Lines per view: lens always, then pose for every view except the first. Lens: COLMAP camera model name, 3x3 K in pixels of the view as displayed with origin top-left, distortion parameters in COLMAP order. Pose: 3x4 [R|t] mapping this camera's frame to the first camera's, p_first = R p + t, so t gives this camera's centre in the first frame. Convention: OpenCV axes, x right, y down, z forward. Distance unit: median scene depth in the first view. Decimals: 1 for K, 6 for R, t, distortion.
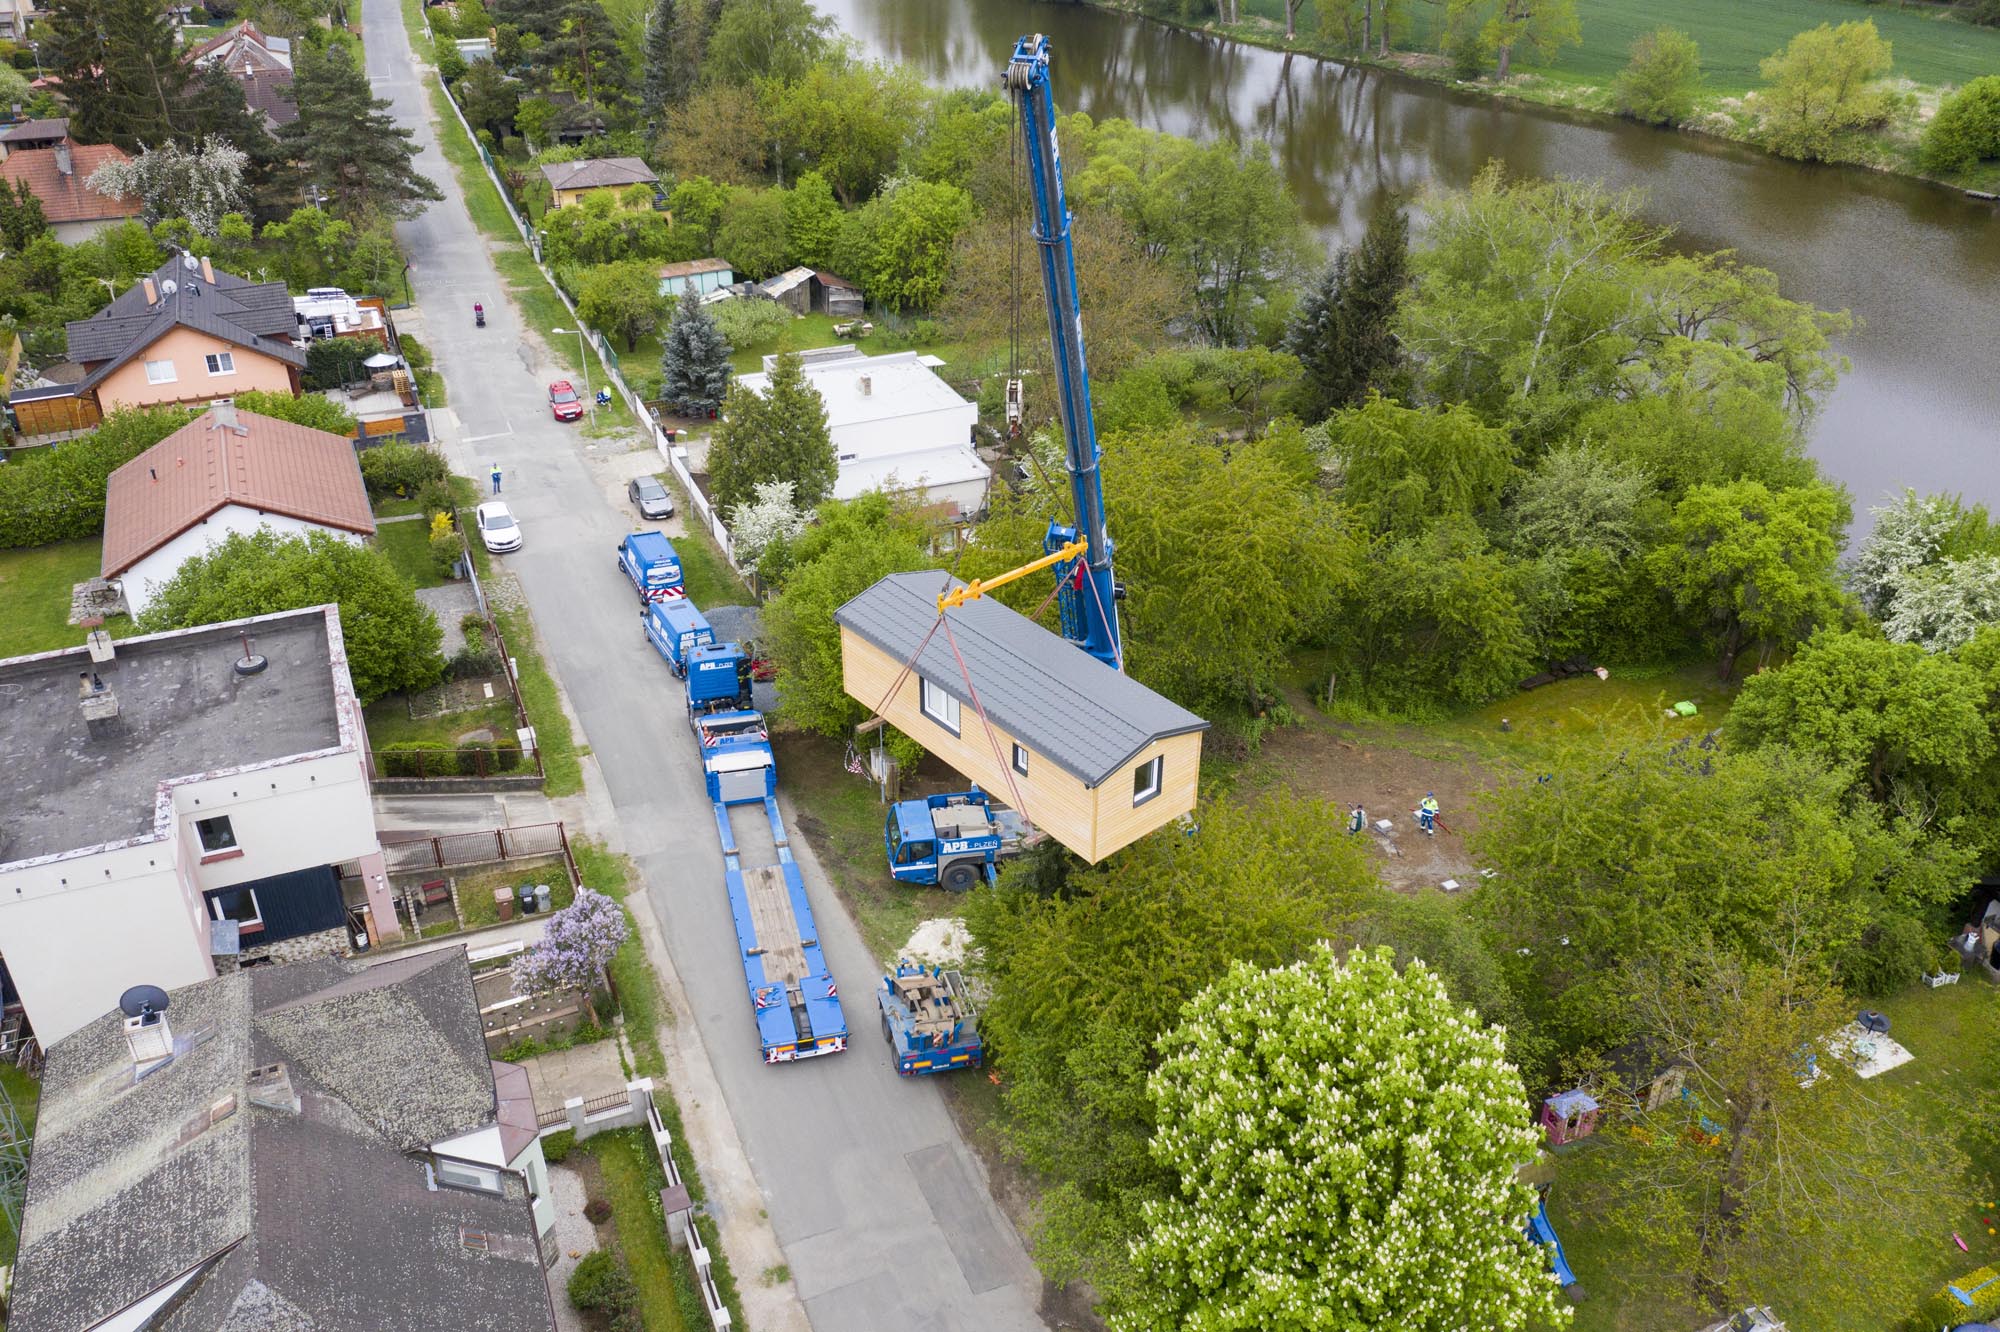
lens RADIAL K [[1568.6, 0, 1000.0], [0, 1568.6, 666.0], [0, 0, 1]] dist [-0.024520, 0.020511]
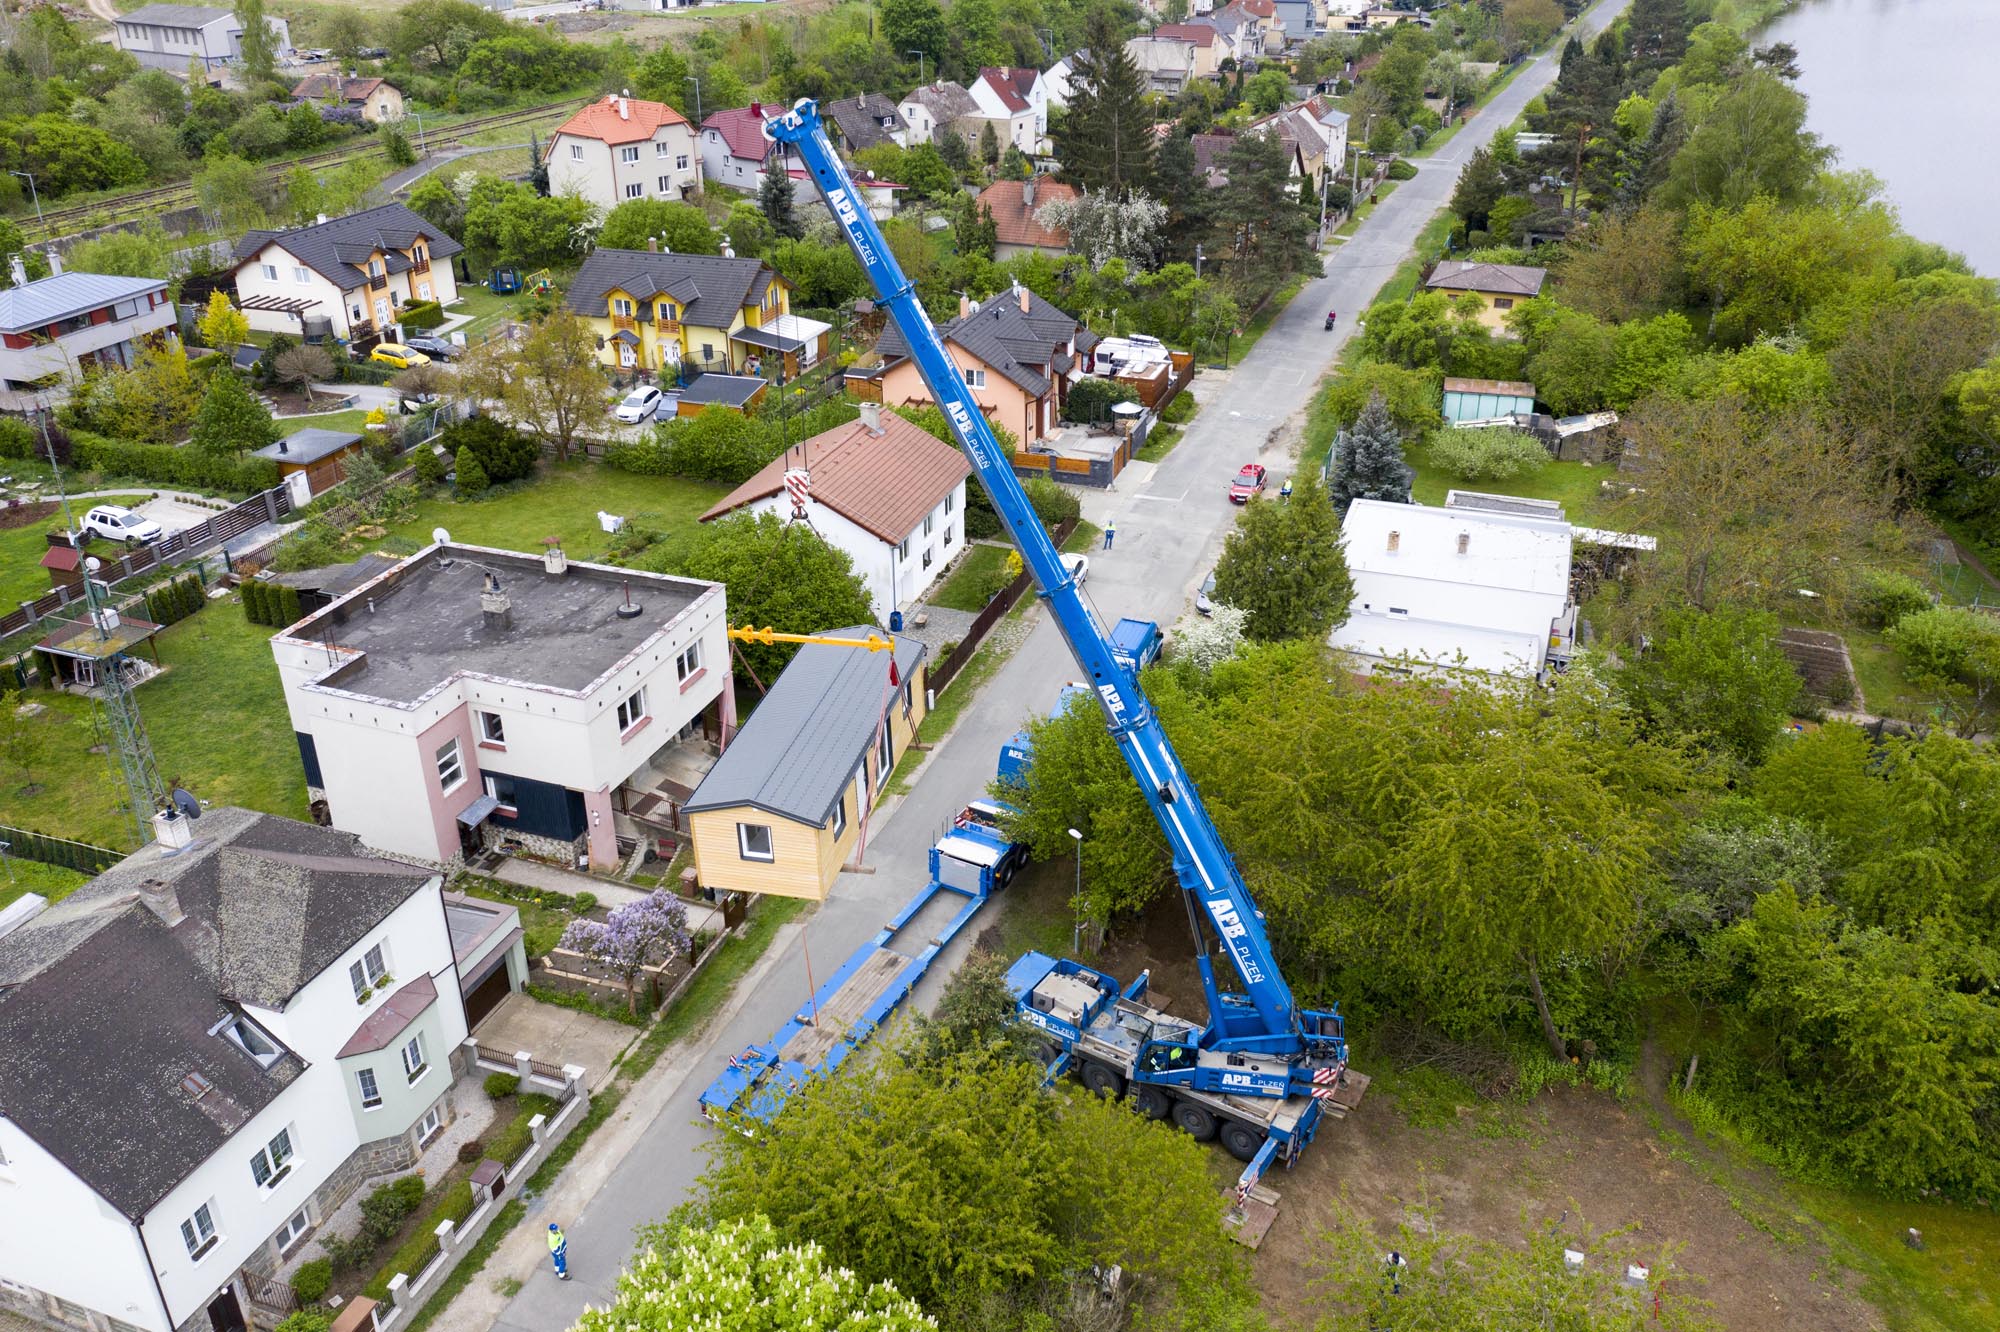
lens RADIAL K [[1568.6, 0, 1000.0], [0, 1568.6, 666.0], [0, 0, 1]] dist [-0.024520, 0.020511]
pose [[0.732085, 0.304331, -0.609455, 0.359687], [-0.334828, 0.939885, 0.067131, -0.105483], [0.593247, 0.154917, 0.789974, 0.186726]]
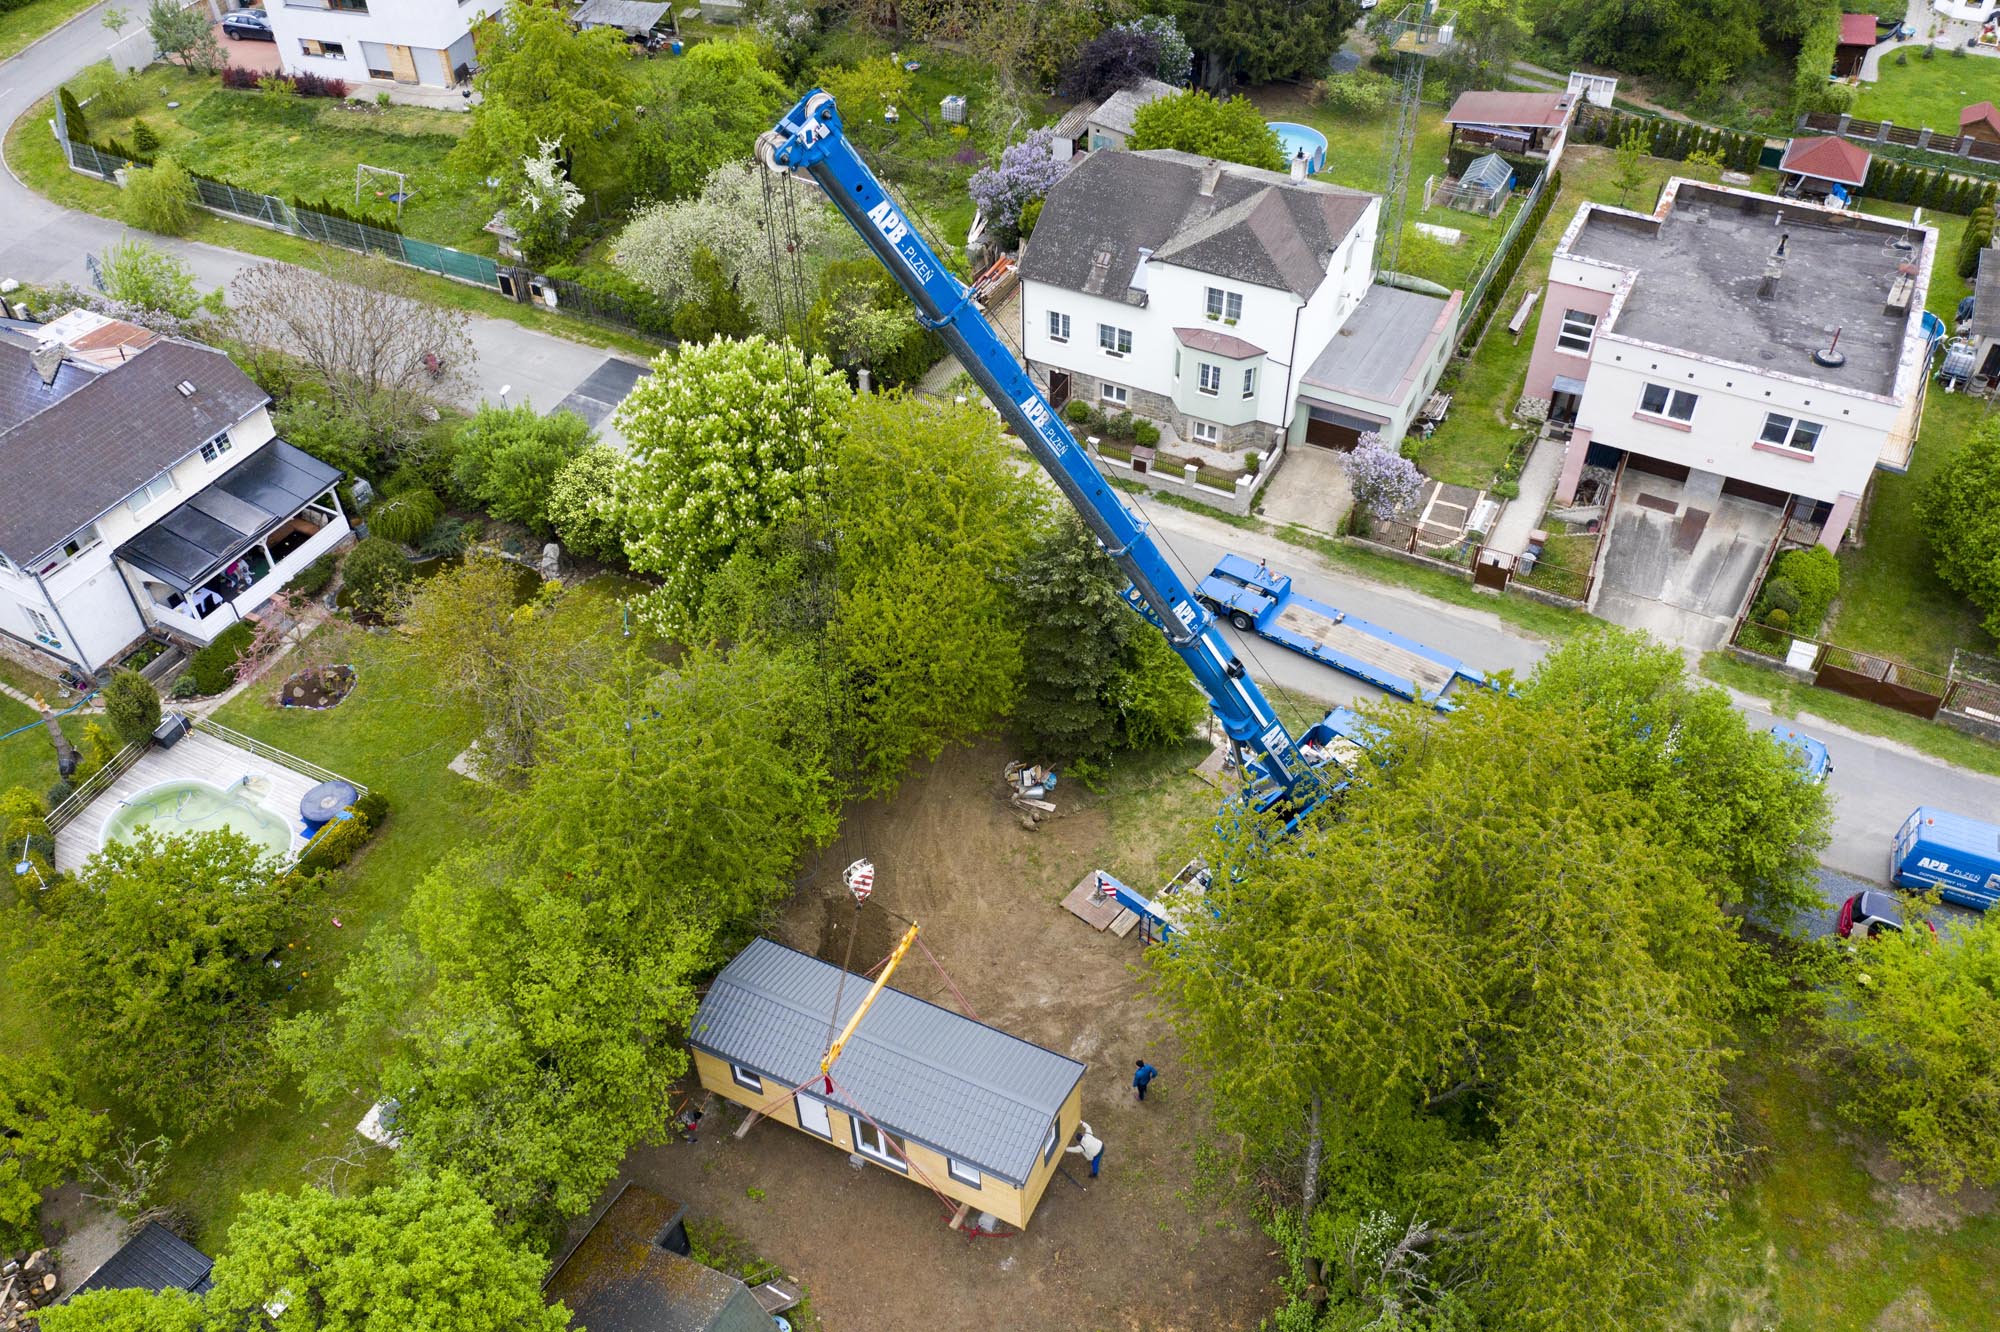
lens RADIAL K [[1568.6, 0, 1000.0], [0, 1568.6, 666.0], [0, 0, 1]] dist [-0.024520, 0.020511]
pose [[-0.764338, 0.445243, -0.466417, 0.423902], [-0.319974, 0.366100, 0.873835, -0.525491], [0.559824, 0.817147, -0.137358, 0.783607]]
